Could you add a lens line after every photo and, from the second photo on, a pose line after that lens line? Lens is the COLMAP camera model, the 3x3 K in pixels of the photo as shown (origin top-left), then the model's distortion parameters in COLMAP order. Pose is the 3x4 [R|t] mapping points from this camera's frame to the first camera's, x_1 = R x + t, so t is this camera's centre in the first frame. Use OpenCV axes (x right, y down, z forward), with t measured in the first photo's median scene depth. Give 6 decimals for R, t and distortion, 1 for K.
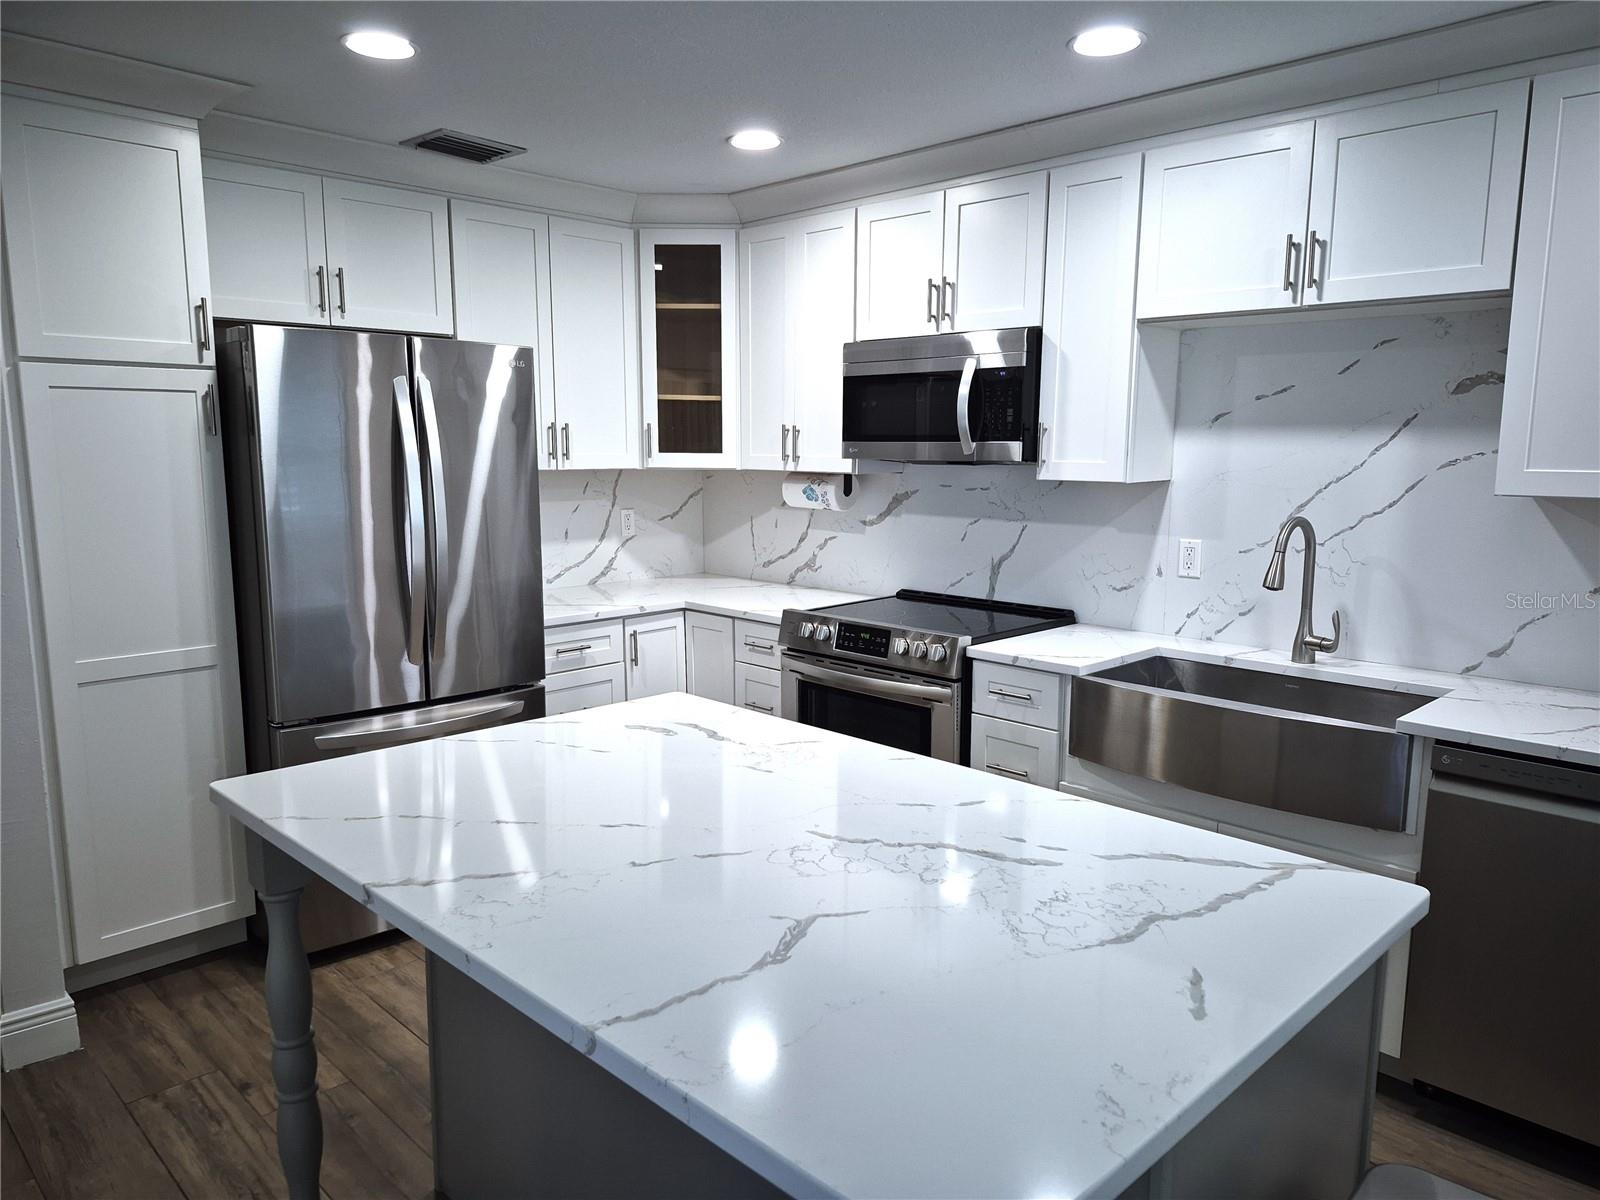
lens RADIAL K [[1114.7, 0, 817.0], [0, 1114.7, 610.7], [0, 0, 1]] dist [0.052271, -0.053553]
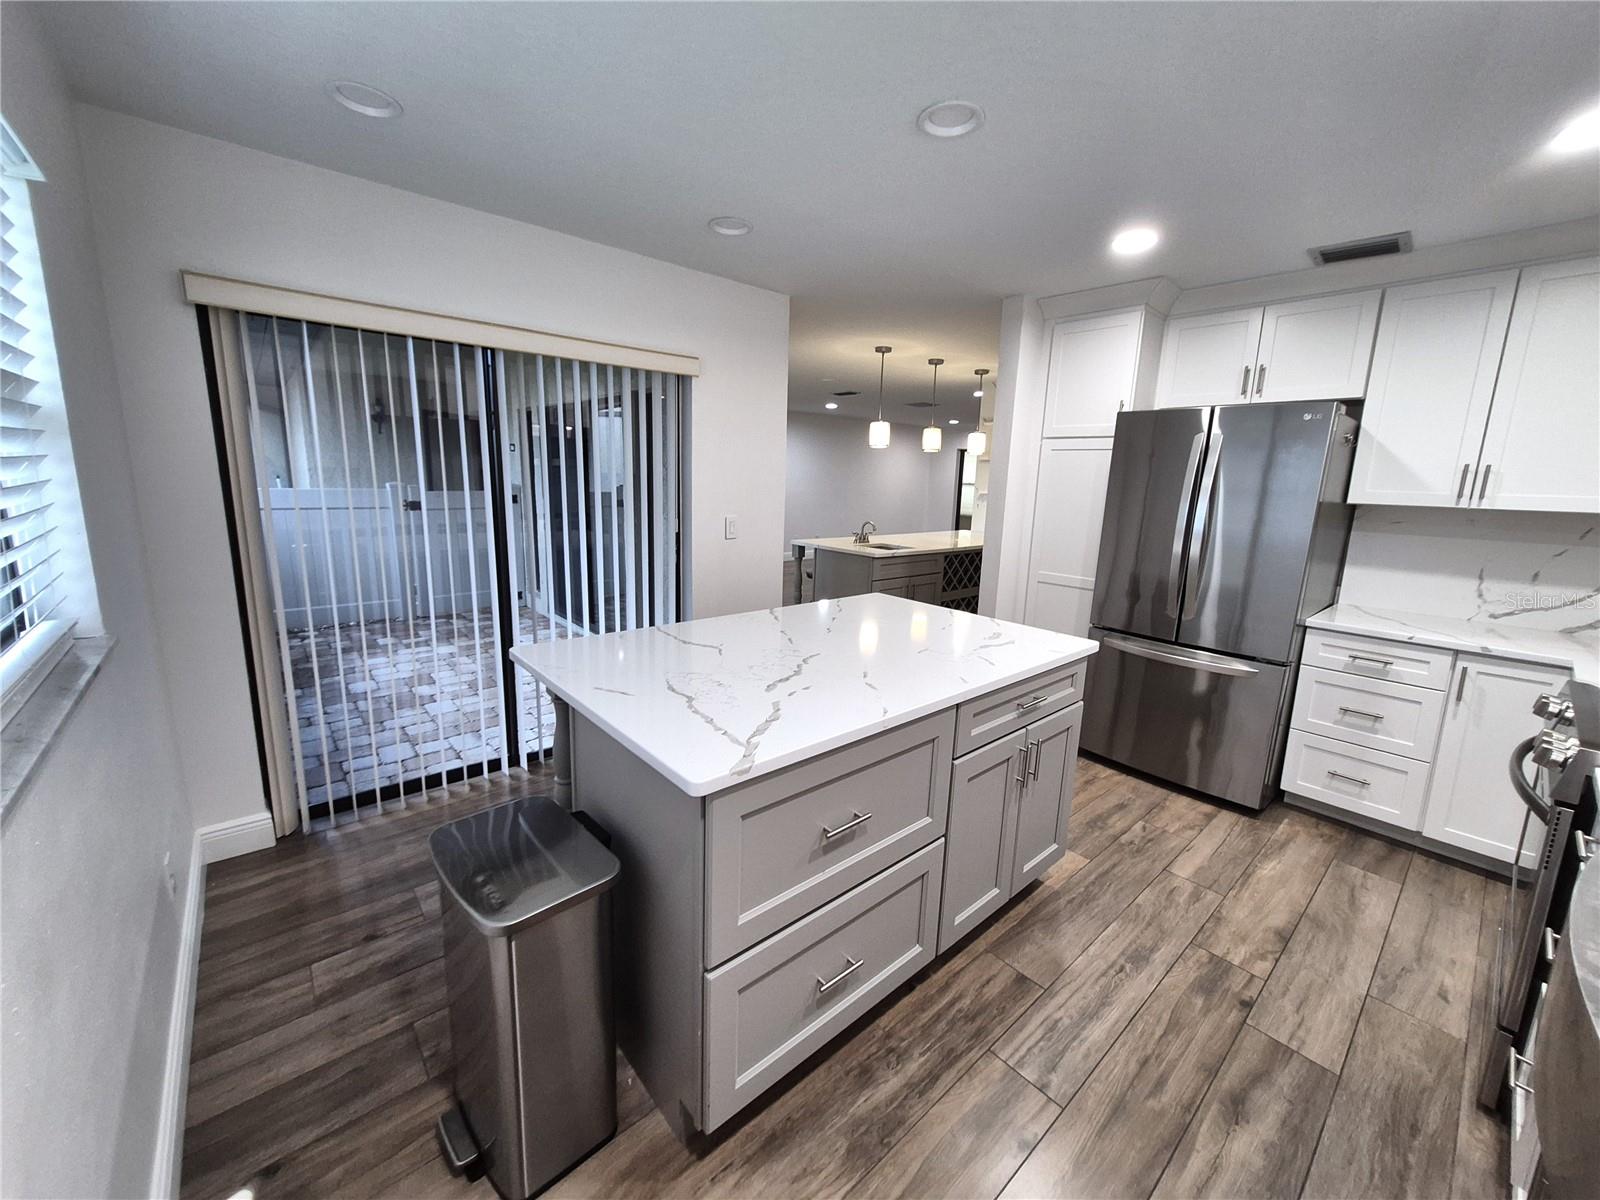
lens RADIAL K [[628.0, 0, 784.2], [0, 628.0, 590.1], [0, 0, 1]] dist [0.008749, -0.000766]
pose [[-0.088466, 0.179259, -0.979816, 0.532385], [-0.180565, 0.964490, 0.192758, -0.058550], [0.979577, 0.193973, -0.052957, 0.477469]]
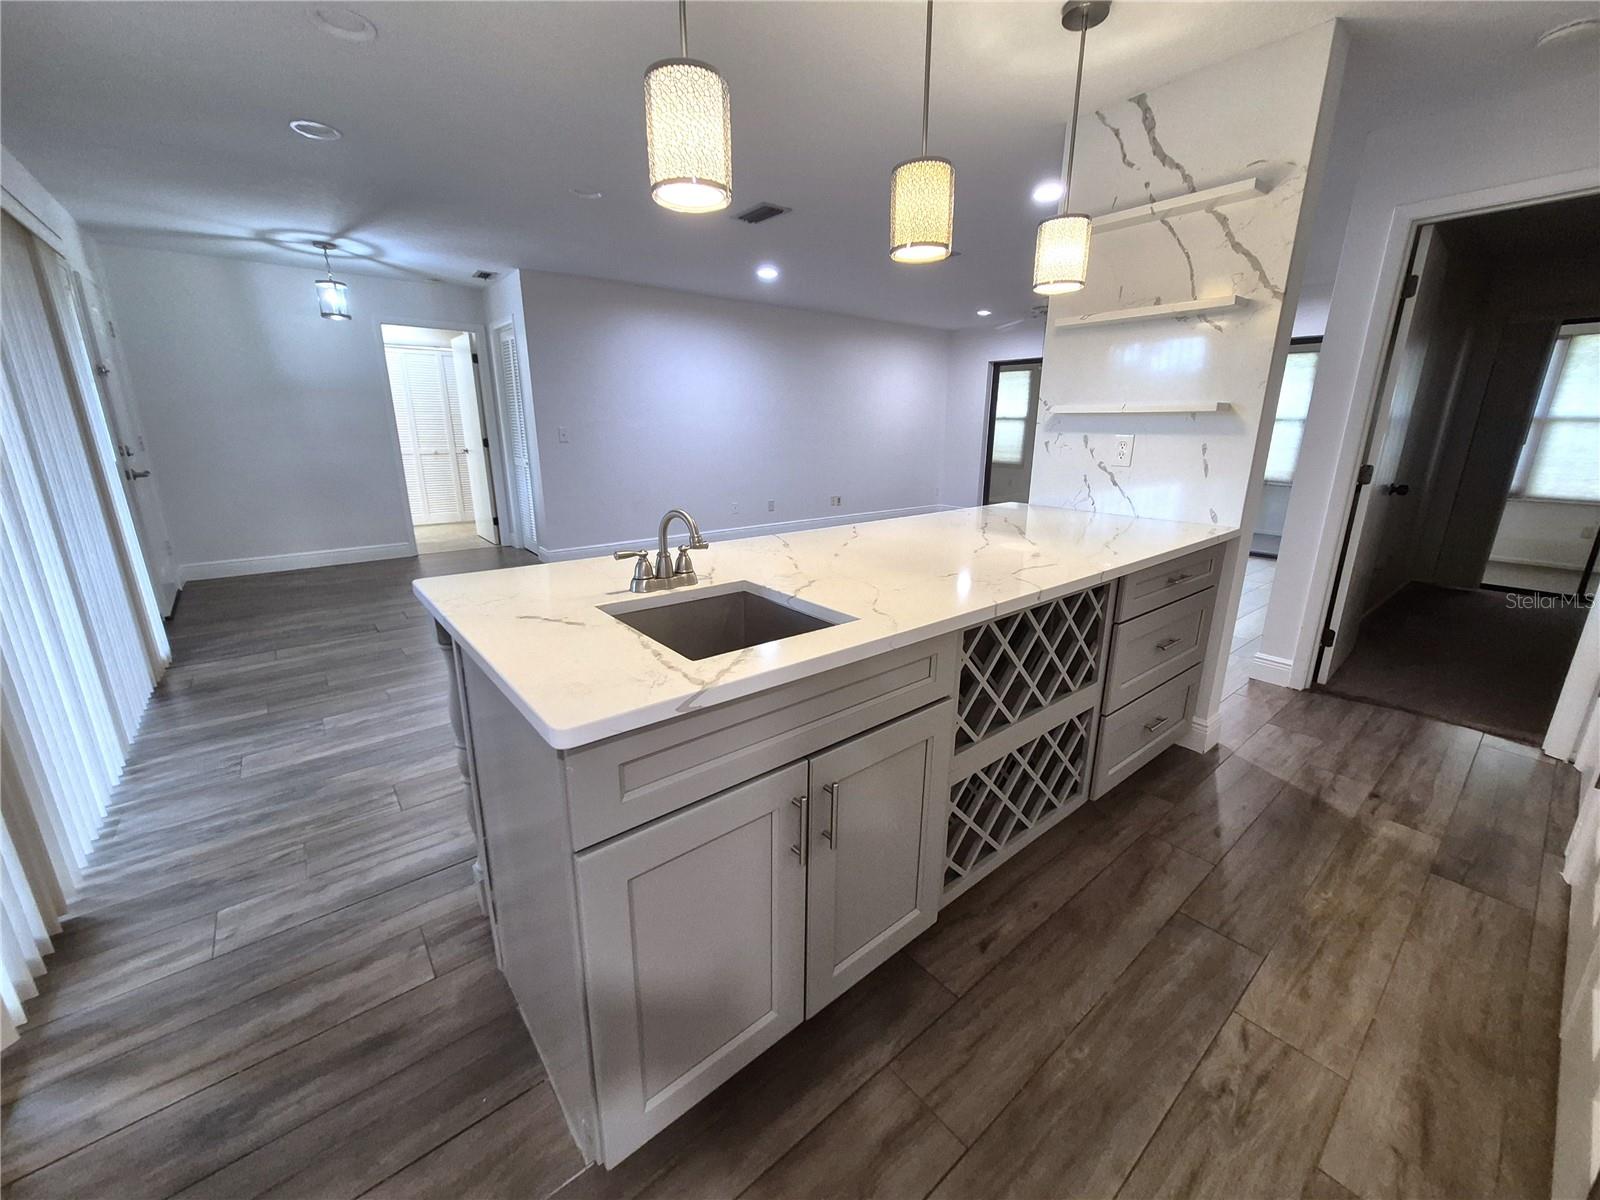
lens RADIAL K [[628.0, 0, 807.4], [0, 628.0, 595.7], [0, 0, 1]] dist [0.008749, -0.000766]
pose [[-0.092008, 0.265520, -0.959705, -0.579633], [-0.152828, 0.948609, 0.277102, -0.031741], [0.983960, 0.172165, -0.046701, 0.672275]]
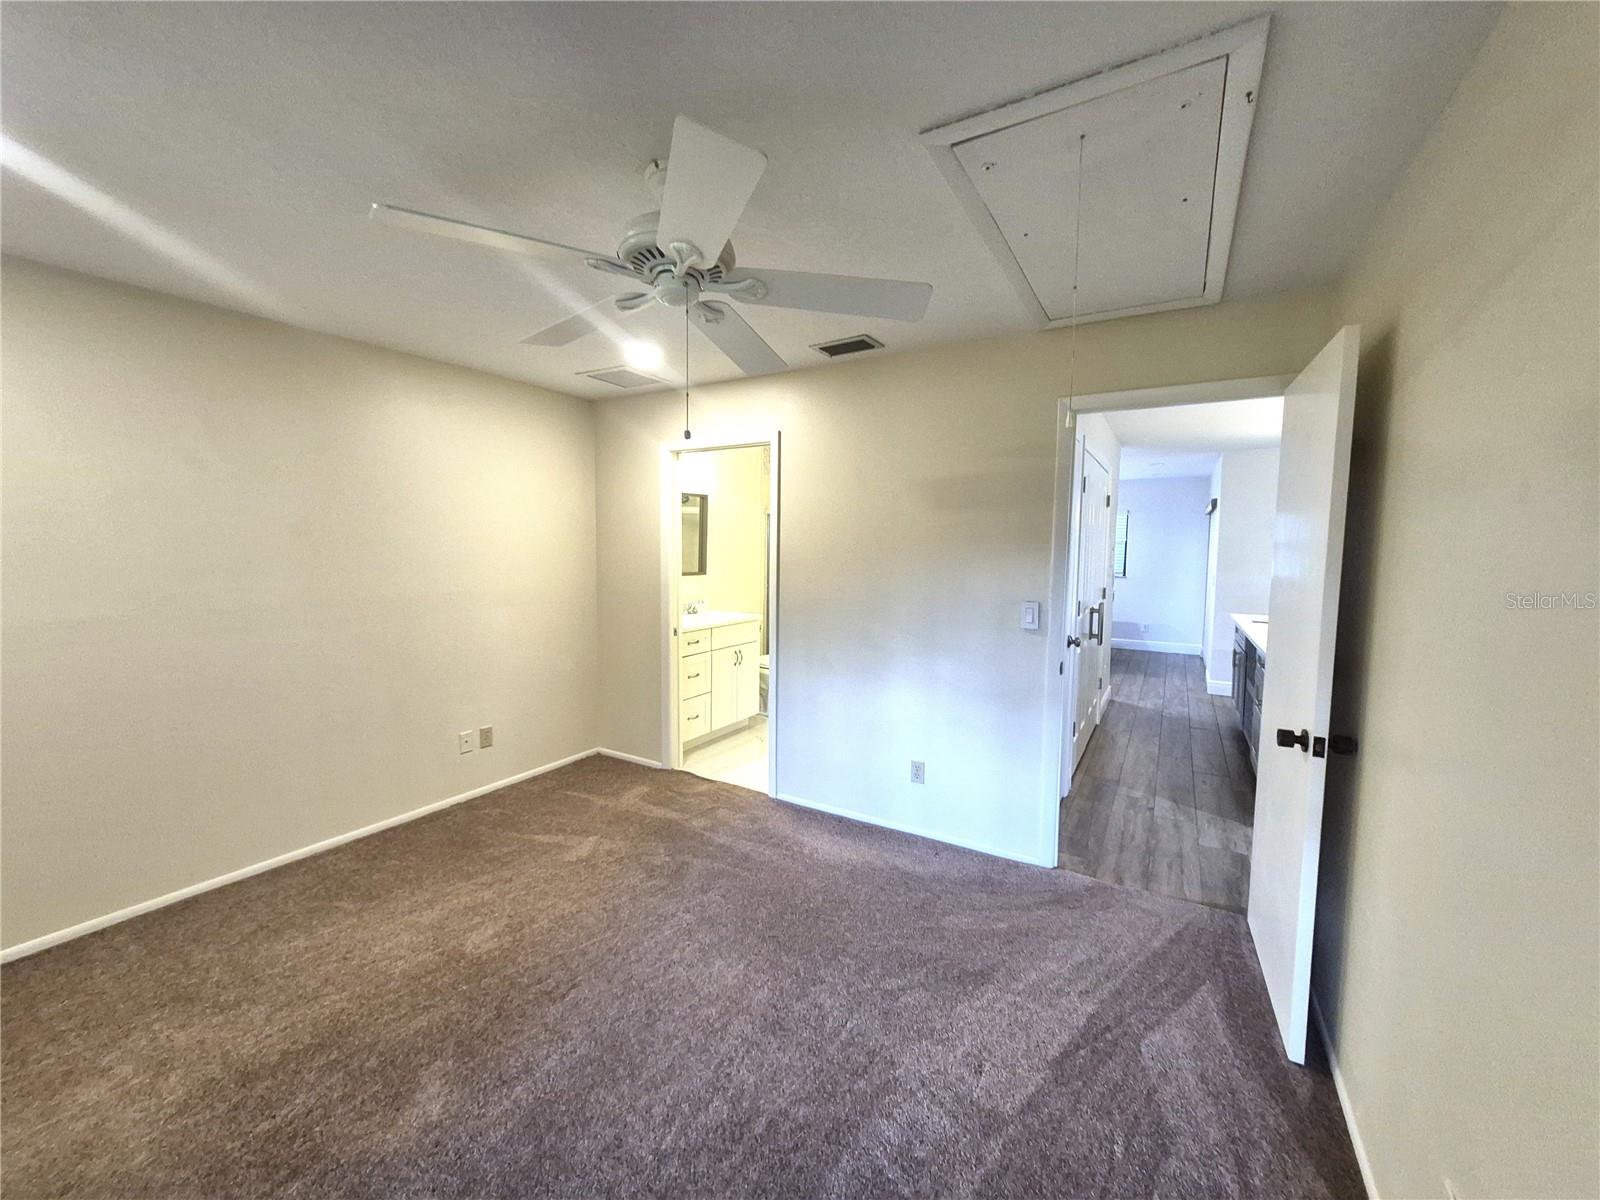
lens RADIAL K [[628.0, 0, 800.6], [0, 628.0, 591.4], [0, 0, 1]] dist [0.008749, -0.000766]
pose [[-0.248860, -0.068809, 0.966092, -2.024703], [0.144433, 0.983683, 0.107267, -0.293763], [-0.957710, 0.166230, -0.234861, 1.976411]]
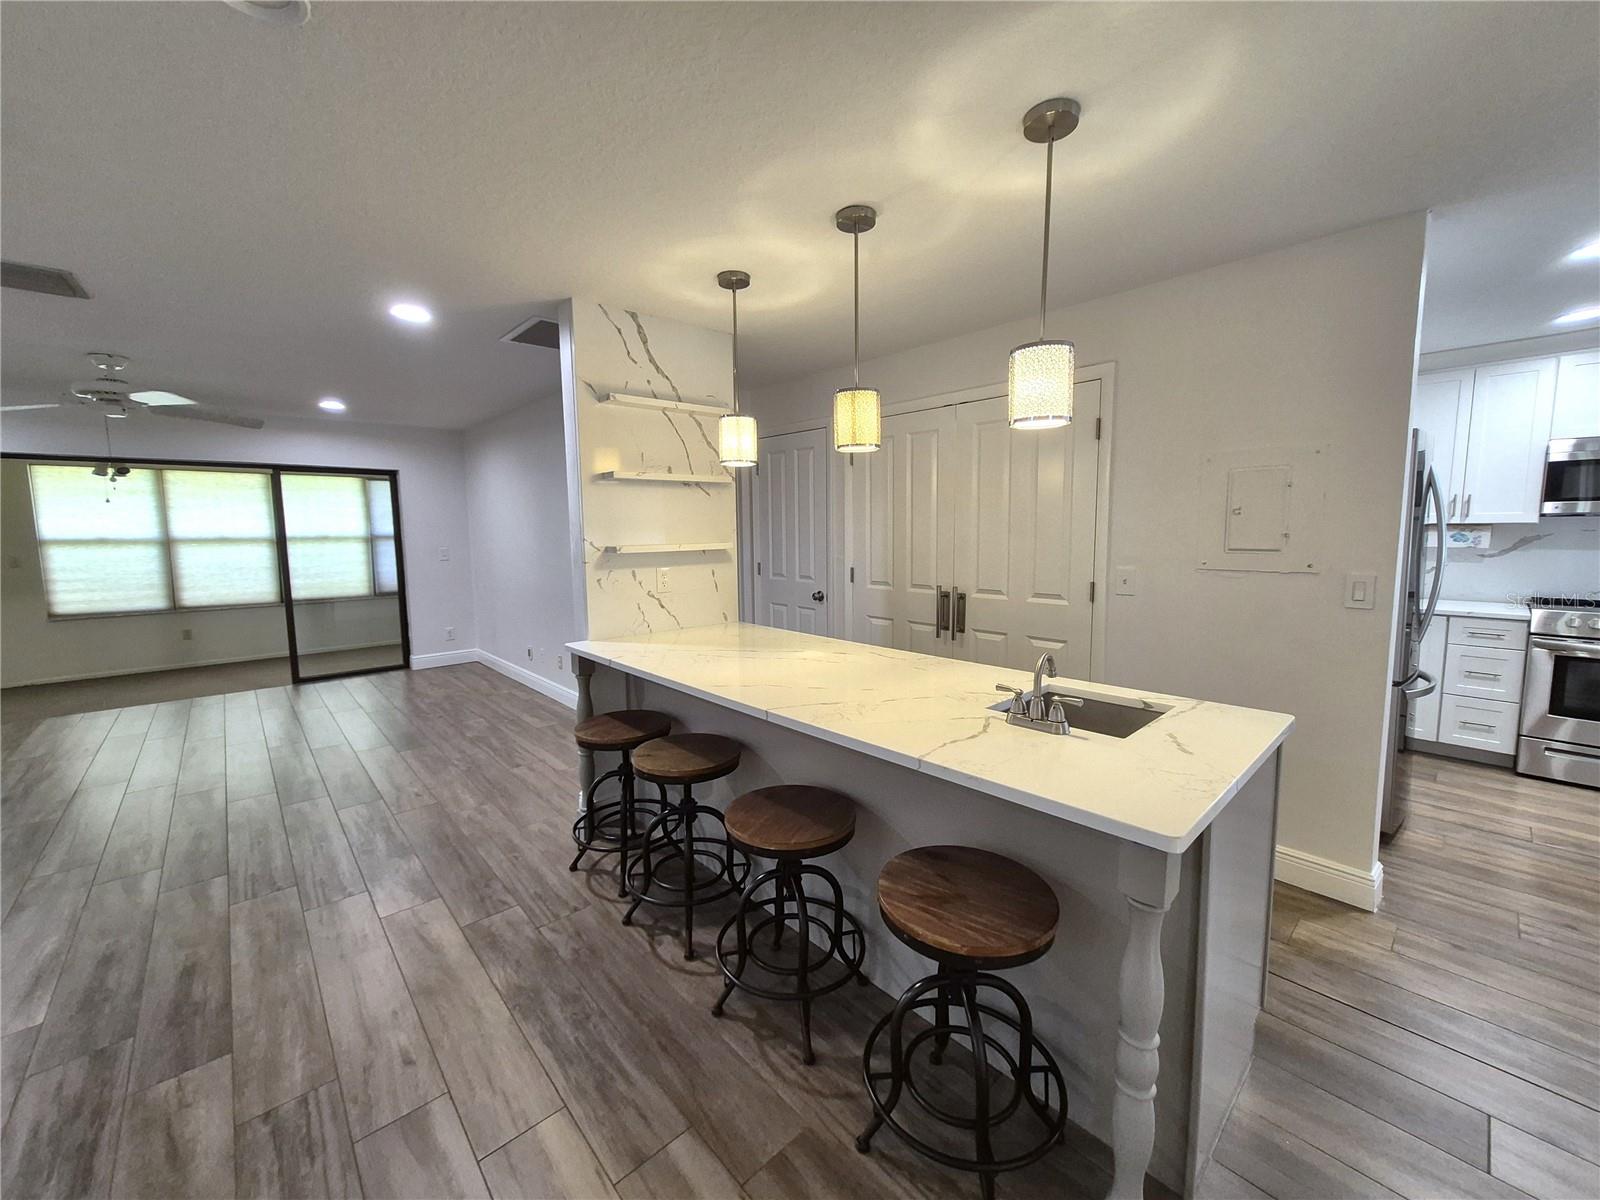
lens RADIAL K [[628.0, 0, 803.7], [0, 628.0, 591.3], [0, 0, 1]] dist [0.008749, -0.000766]
pose [[0.999255, -0.004805, -0.038293, -1.127229], [0.002987, 0.998872, -0.047389, 0.014074], [0.038478, 0.047239, 0.998142, 0.082140]]
